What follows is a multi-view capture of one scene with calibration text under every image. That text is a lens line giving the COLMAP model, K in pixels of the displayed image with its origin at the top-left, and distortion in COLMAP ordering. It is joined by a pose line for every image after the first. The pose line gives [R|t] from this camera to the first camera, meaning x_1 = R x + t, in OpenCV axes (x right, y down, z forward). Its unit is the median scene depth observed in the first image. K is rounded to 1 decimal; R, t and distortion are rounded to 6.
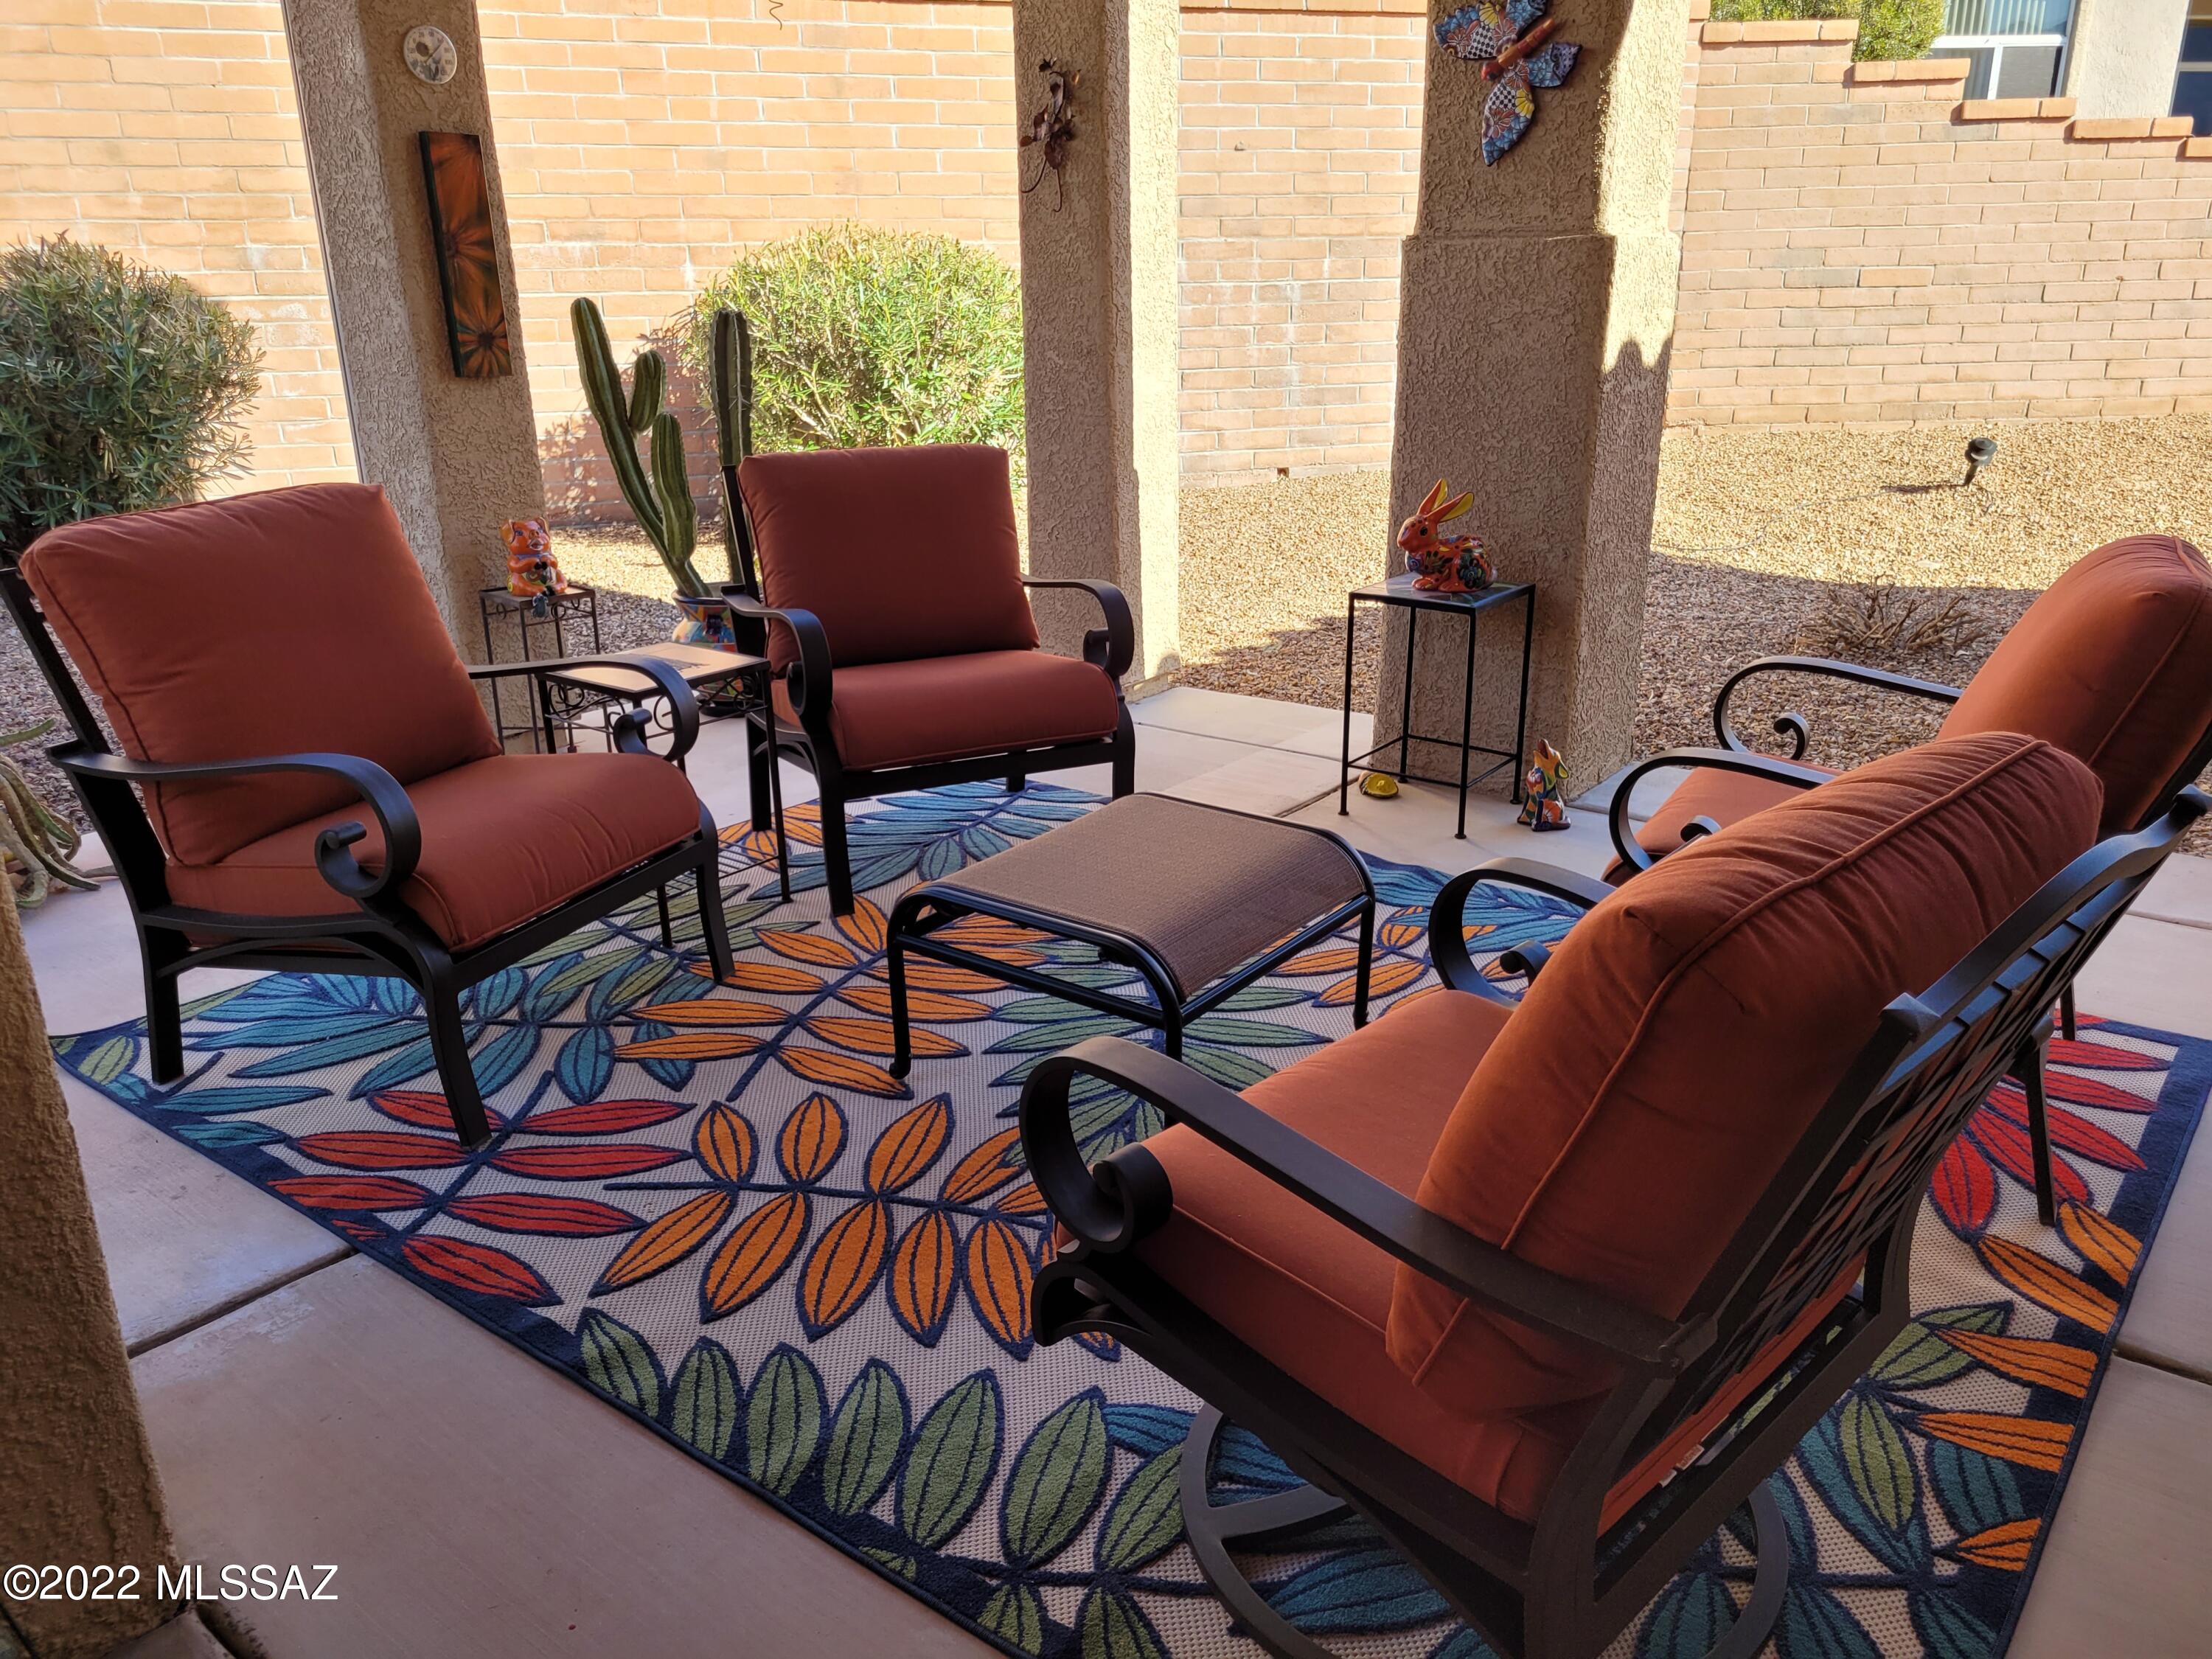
lens RADIAL K [[1667.3, 0, 1102.5], [0, 1667.3, 834.5], [0, 0, 1]] dist [0.048956, -0.028783]
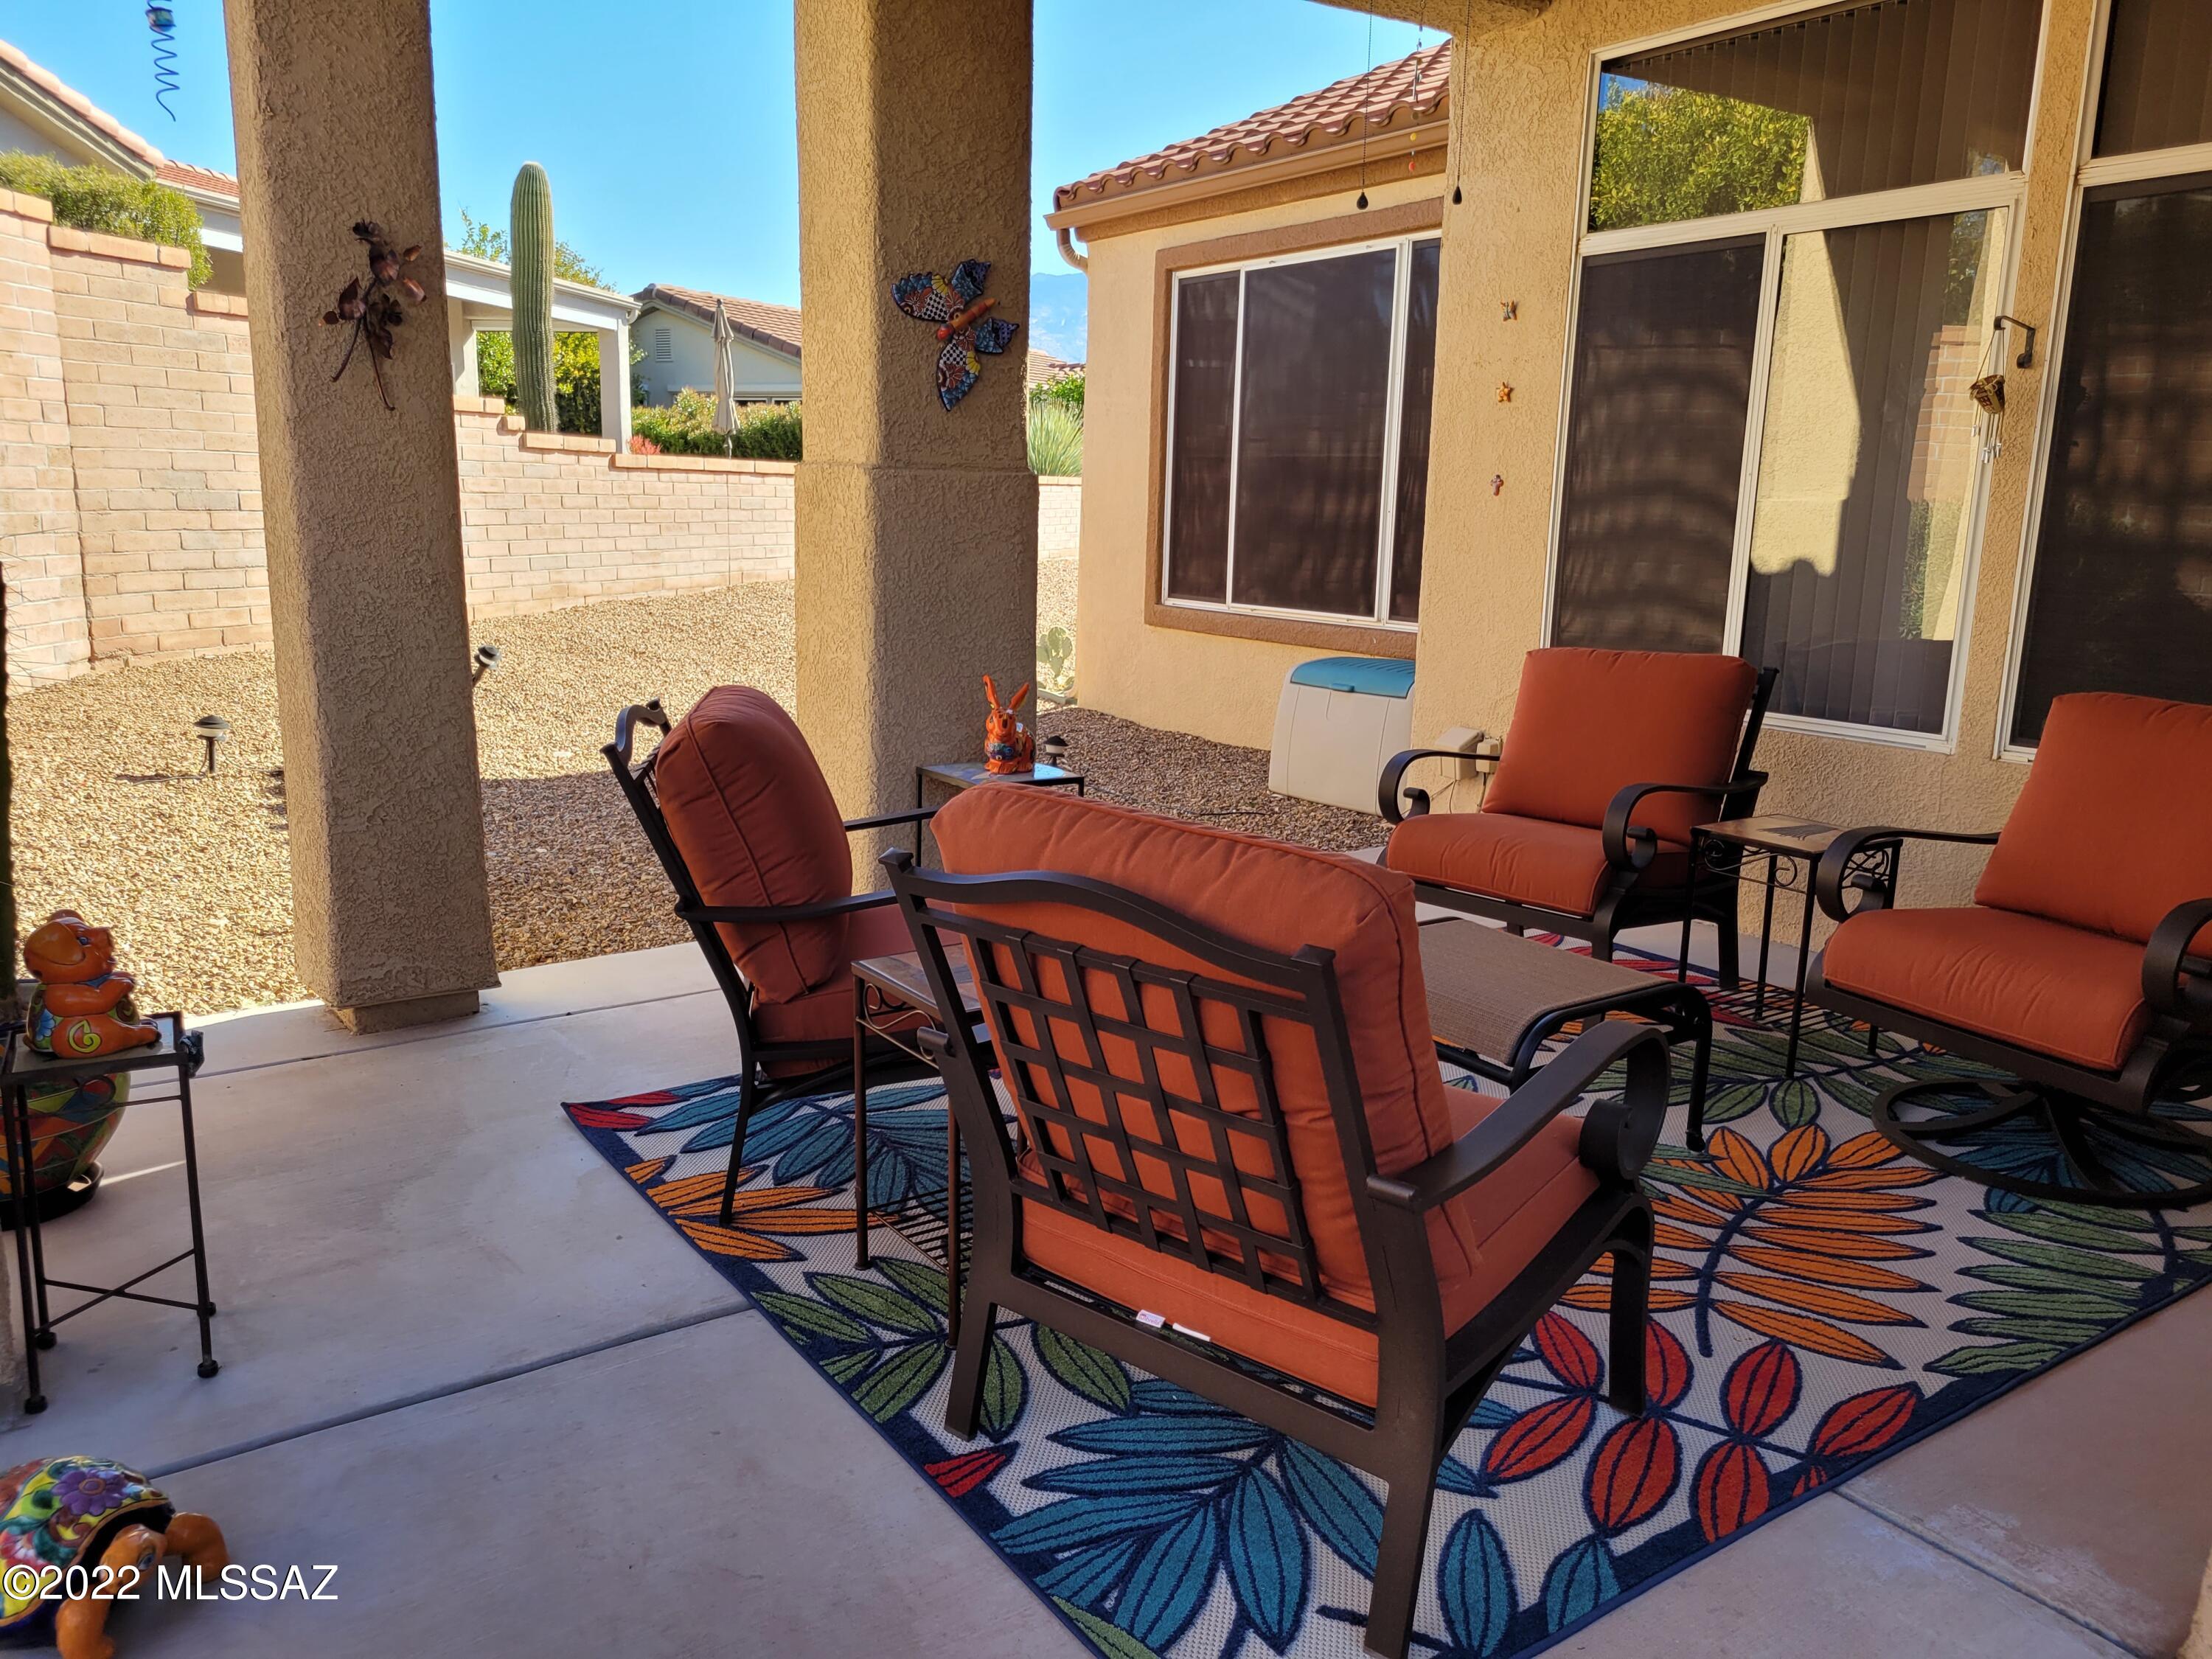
lens RADIAL K [[1667.3, 0, 1102.5], [0, 1667.3, 834.5], [0, 0, 1]] dist [0.048956, -0.028783]
pose [[0.296257, -0.174430, 0.939045, -0.830497], [0.289673, 0.953282, 0.085687, -0.182673], [-0.910122, 0.246631, 0.332945, 0.575694]]
